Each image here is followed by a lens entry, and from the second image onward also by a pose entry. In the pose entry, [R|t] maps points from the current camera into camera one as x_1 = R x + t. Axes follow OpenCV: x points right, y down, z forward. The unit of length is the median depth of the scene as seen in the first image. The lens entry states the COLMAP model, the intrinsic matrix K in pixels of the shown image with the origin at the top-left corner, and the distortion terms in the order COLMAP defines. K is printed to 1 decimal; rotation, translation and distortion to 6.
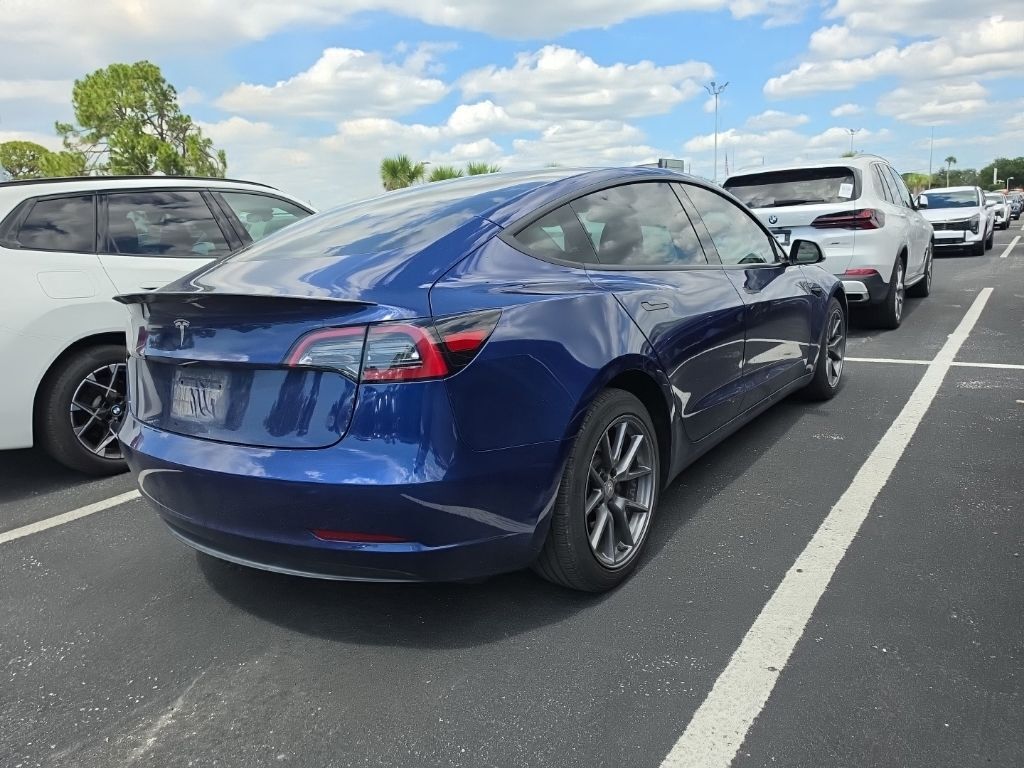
lens RADIAL K [[799.4, 0, 512.0], [0, 799.4, 384.0], [0, 0, 1]] dist [-0.000873, -0.011734]
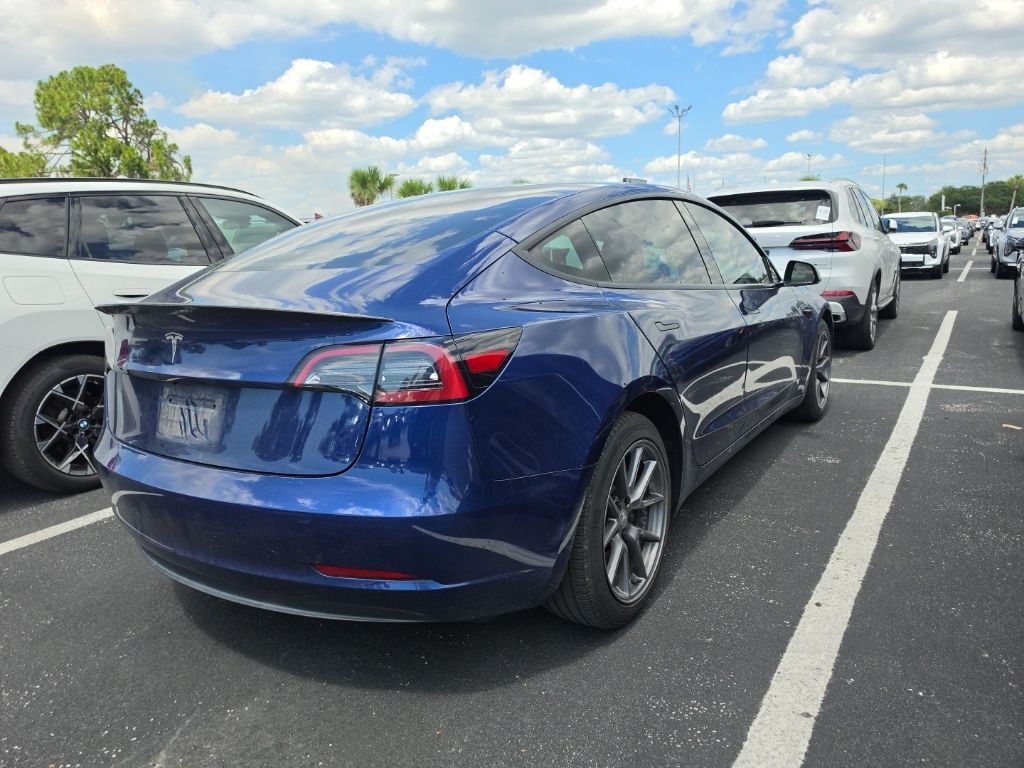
lens RADIAL K [[791.6, 0, 513.5], [0, 791.6, 363.7], [0, 0, 1]] dist [0.003154, -0.018560]
pose [[0.998389, 0.016236, 0.054358, -0.027634], [-0.014080, 0.999108, -0.039819, -0.005528], [-0.054956, 0.038990, 0.997727, 0.025719]]
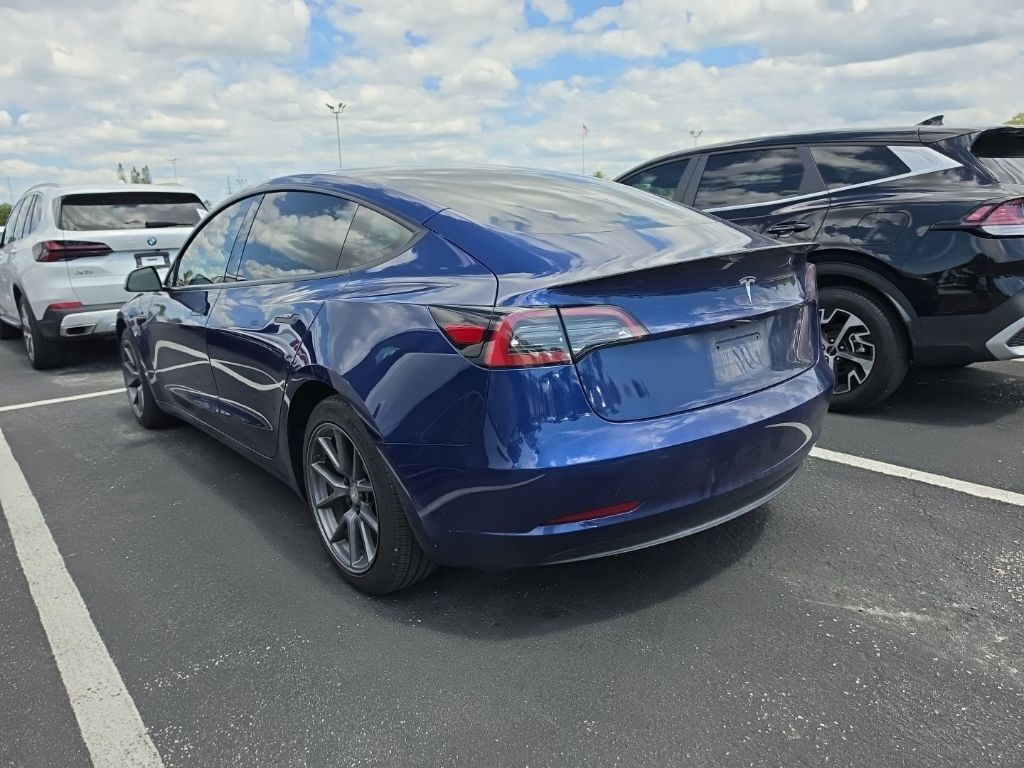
lens RADIAL K [[799.6, 0, 519.0], [0, 799.6, 377.2], [0, 0, 1]] dist [-0.008580, -0.004501]
pose [[0.147265, -0.134156, 0.979957, -0.572679], [0.217372, 0.970927, 0.100254, -0.047674], [-0.964916, 0.198251, 0.172146, 0.443968]]
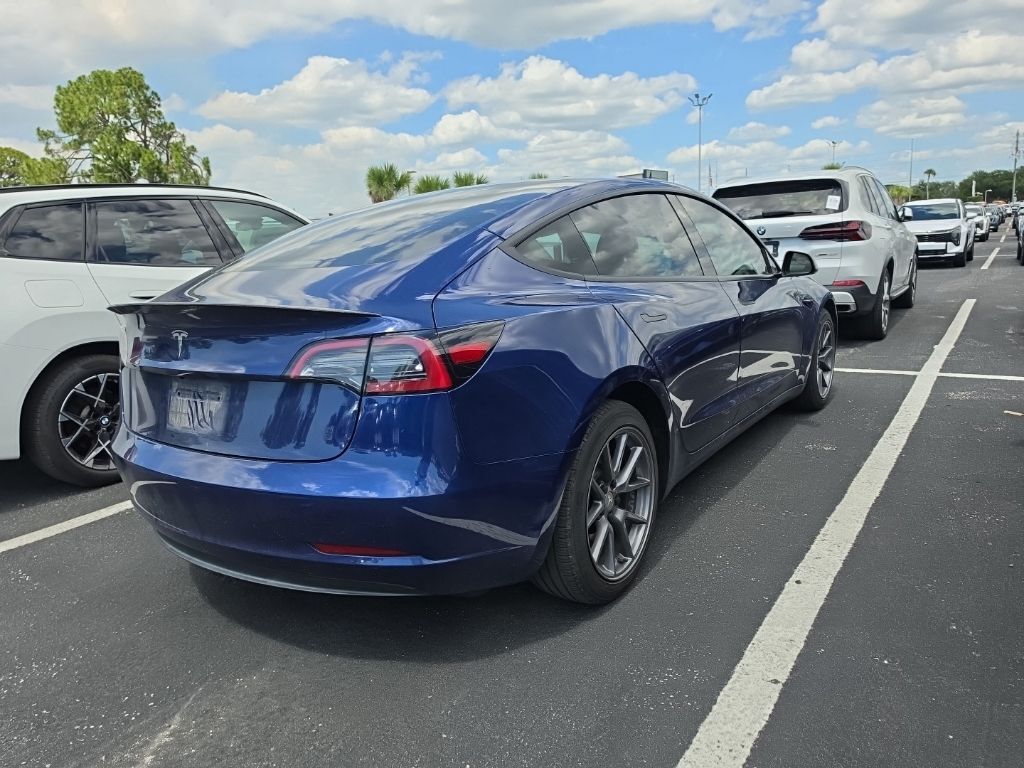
lens RADIAL K [[799.4, 0, 512.0], [0, 799.4, 384.0], [0, 0, 1]] dist [-0.000873, -0.011734]
pose [[0.999773, 0.001213, 0.021253, -0.009158], [-0.000985, 0.999942, -0.010713, -0.001642], [-0.021265, 0.010689, 0.999717, 0.001282]]
